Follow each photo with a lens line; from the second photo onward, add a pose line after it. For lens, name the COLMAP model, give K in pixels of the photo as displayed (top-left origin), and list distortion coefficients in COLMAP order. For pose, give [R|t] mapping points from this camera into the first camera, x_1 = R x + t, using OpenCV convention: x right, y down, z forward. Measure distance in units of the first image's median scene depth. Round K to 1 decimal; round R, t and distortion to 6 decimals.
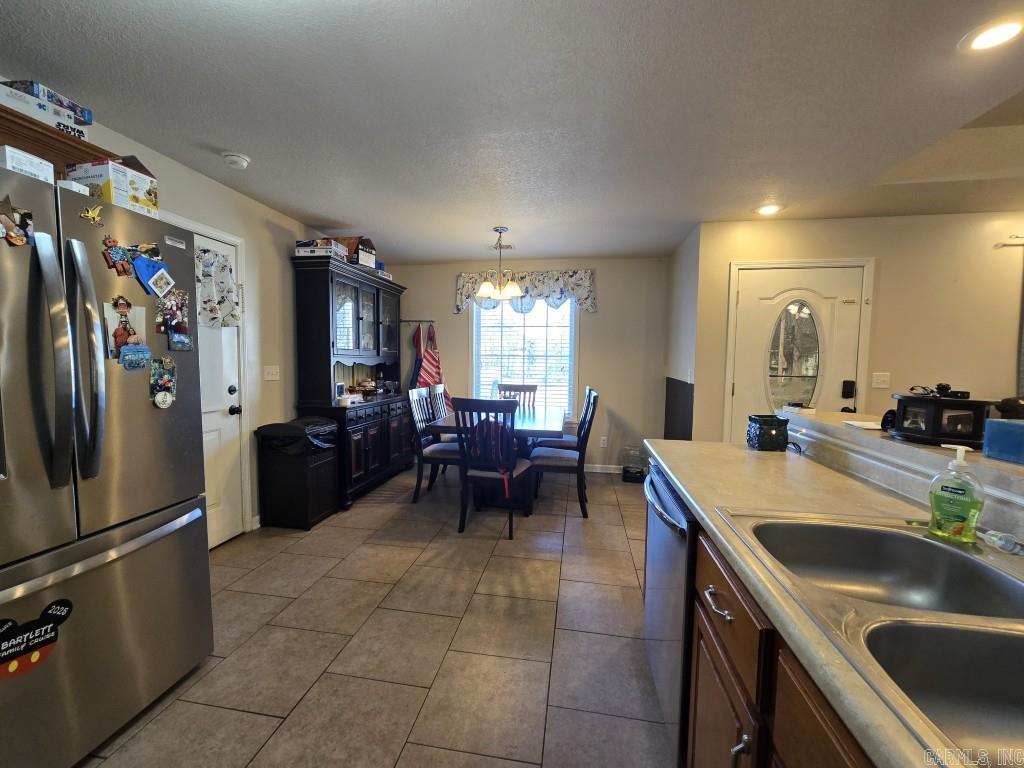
lens RADIAL K [[420.8, 0, 507.3], [0, 420.8, 387.7], [0, 0, 1]] dist [-0.002307, -0.000366]
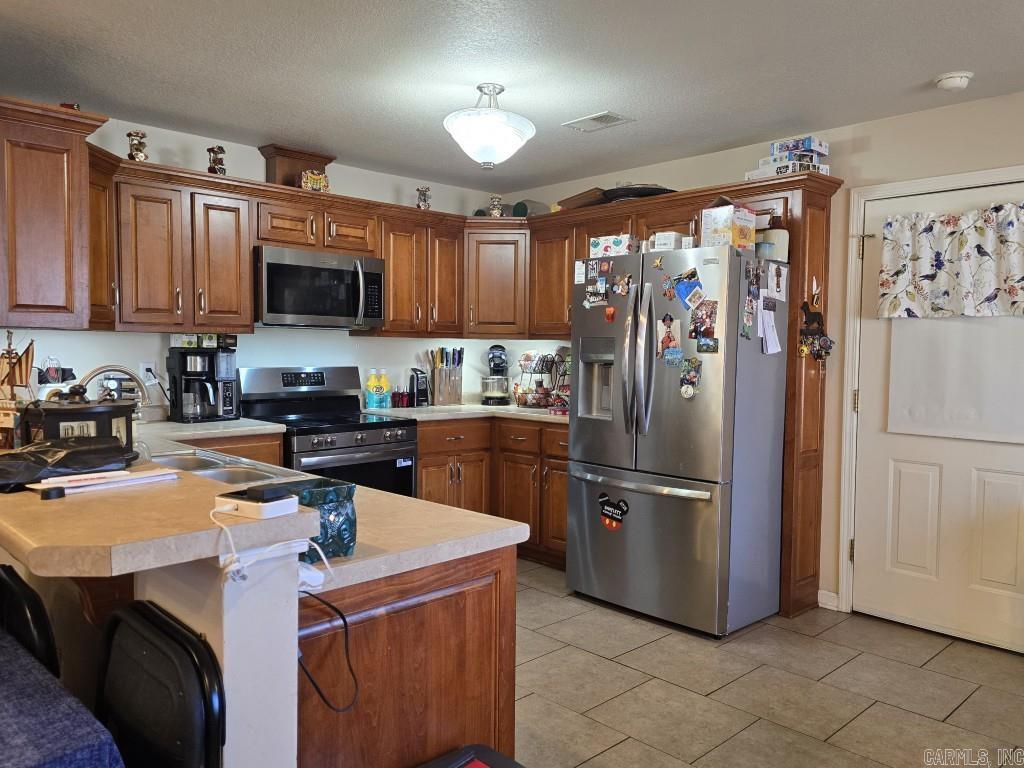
lens RADIAL K [[776.6, 0, 508.7], [0, 776.6, 389.0], [0, 0, 1]] dist [0.092227, -0.109299]
pose [[-0.592501, 0.027418, -0.805103, 0.638206], [-0.073133, 0.993463, 0.087654, -0.066264], [0.802243, 0.110815, -0.586623, 0.898585]]
